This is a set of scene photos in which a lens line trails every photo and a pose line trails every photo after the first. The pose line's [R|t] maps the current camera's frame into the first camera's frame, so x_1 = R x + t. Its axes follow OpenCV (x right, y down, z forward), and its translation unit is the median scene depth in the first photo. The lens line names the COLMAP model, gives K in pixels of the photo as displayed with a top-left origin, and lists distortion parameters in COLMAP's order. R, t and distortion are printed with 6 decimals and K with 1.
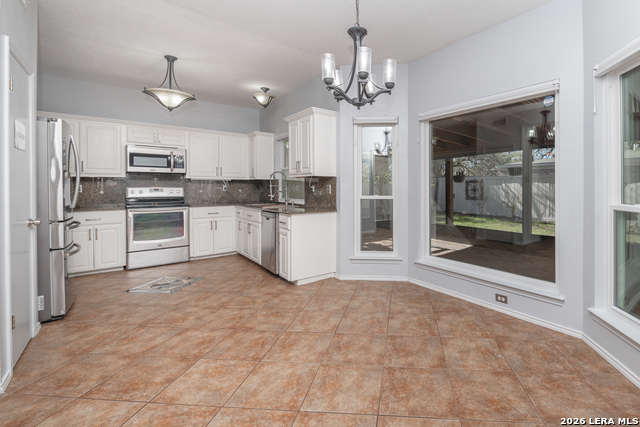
lens RADIAL K [[282.5, 0, 363.5], [0, 282.5, 193.5], [0, 0, 1]] dist [0.006863, -0.005456]
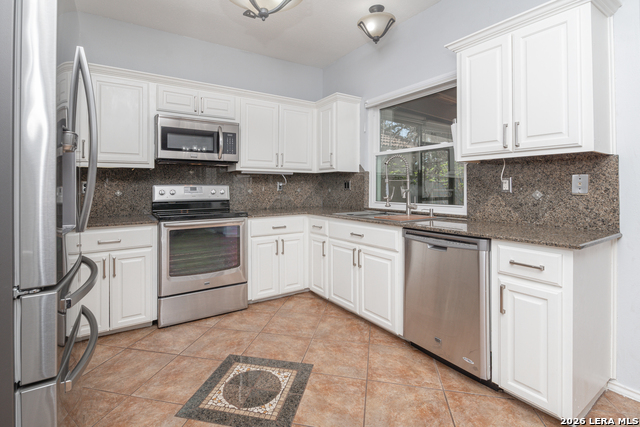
lens RADIAL K [[273.7, 0, 287.8], [0, 273.7, 190.4], [0, 0, 1]] dist [-0.021367, -0.000506]
pose [[0.986837, -0.006329, -0.161591, -0.441133], [0.002706, 0.999740, -0.022634, 0.004764], [0.161693, 0.021899, 0.986598, 0.447879]]
